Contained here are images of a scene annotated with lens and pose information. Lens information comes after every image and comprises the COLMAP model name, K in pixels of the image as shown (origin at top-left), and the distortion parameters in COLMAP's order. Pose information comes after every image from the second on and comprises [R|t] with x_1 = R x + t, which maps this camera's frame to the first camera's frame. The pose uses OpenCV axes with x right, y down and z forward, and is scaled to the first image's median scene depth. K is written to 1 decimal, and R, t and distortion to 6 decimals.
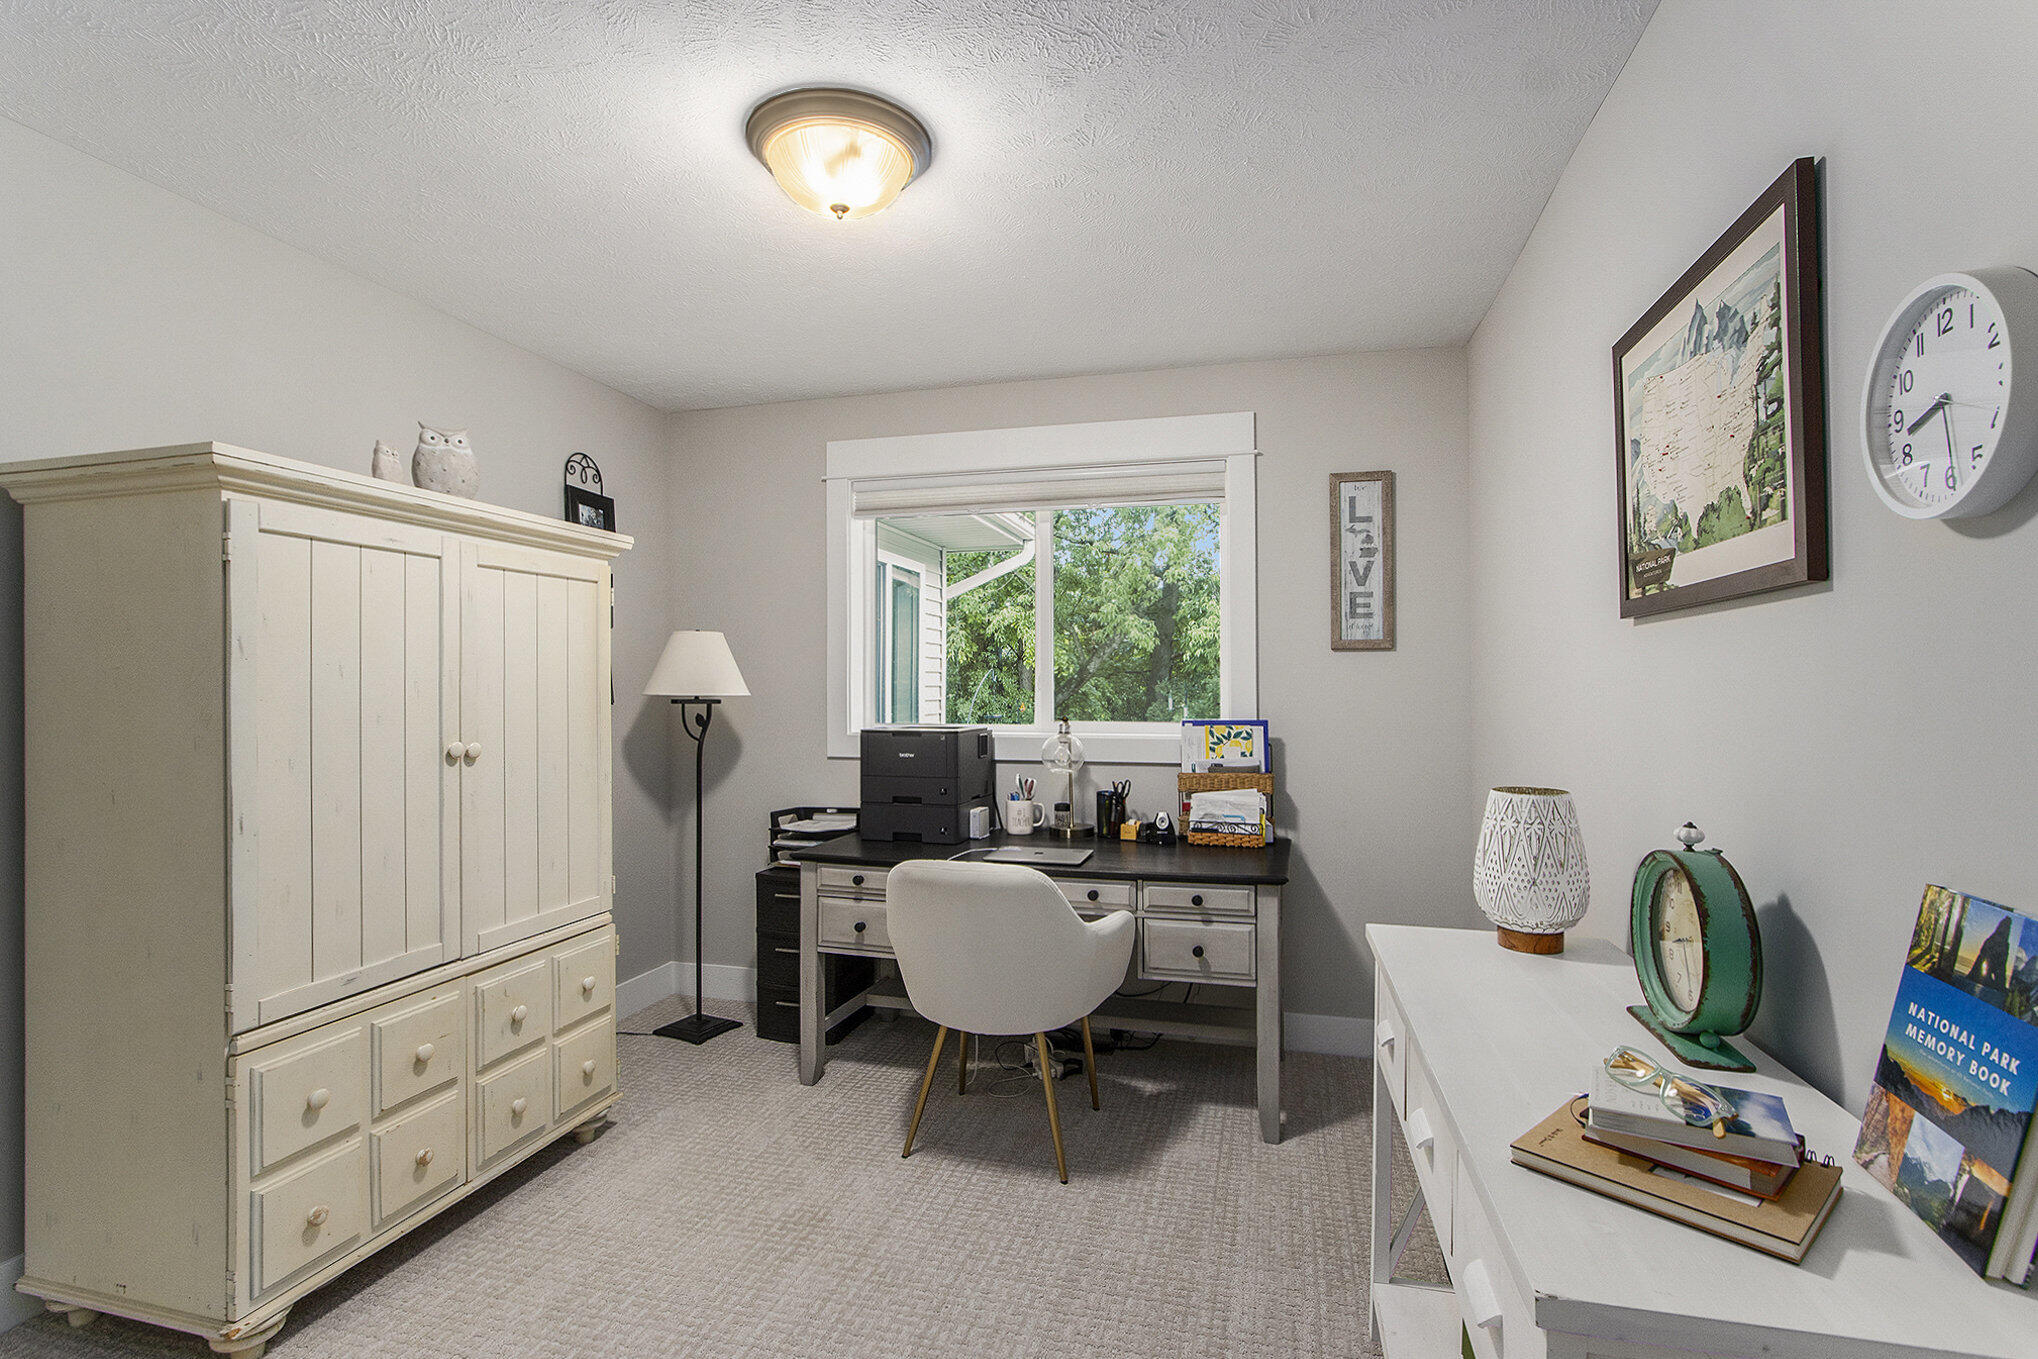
lens RADIAL K [[964.6, 0, 1017.1], [0, 964.6, 676.1], [0, 0, 1]] dist [-0.018714, 0.003250]
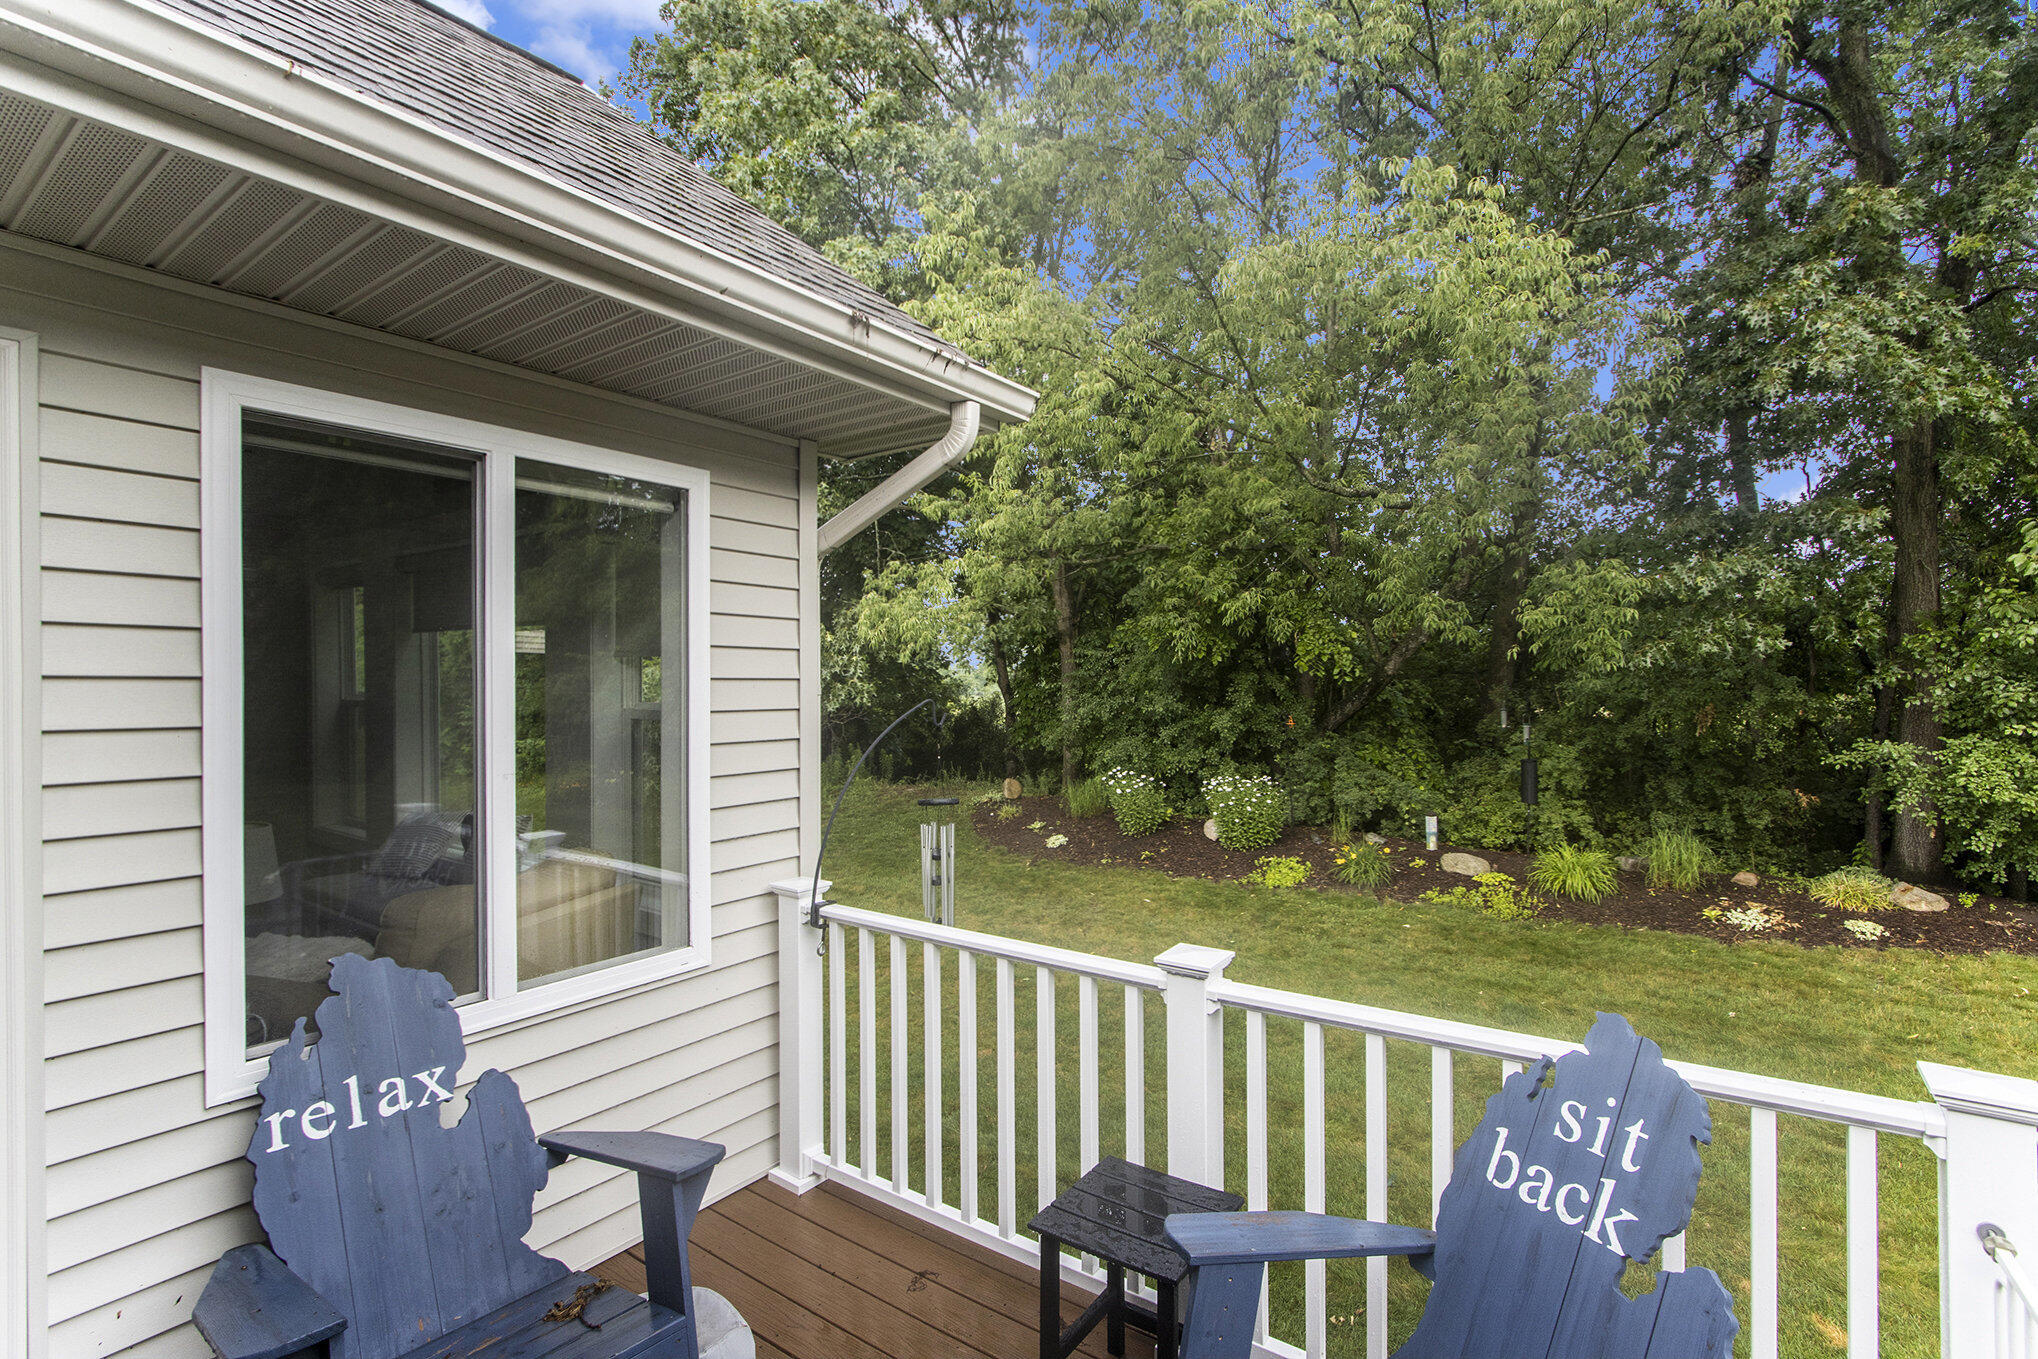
lens RADIAL K [[964.6, 0, 1020.1], [0, 964.6, 673.9], [0, 0, 1]] dist [-0.018714, 0.003250]
pose [[0.937204, -0.007191, -0.348707, 0.068978], [0.007185, 0.999973, -0.001309, -0.005730], [0.348707, -0.001279, 0.937231, 0.203806]]
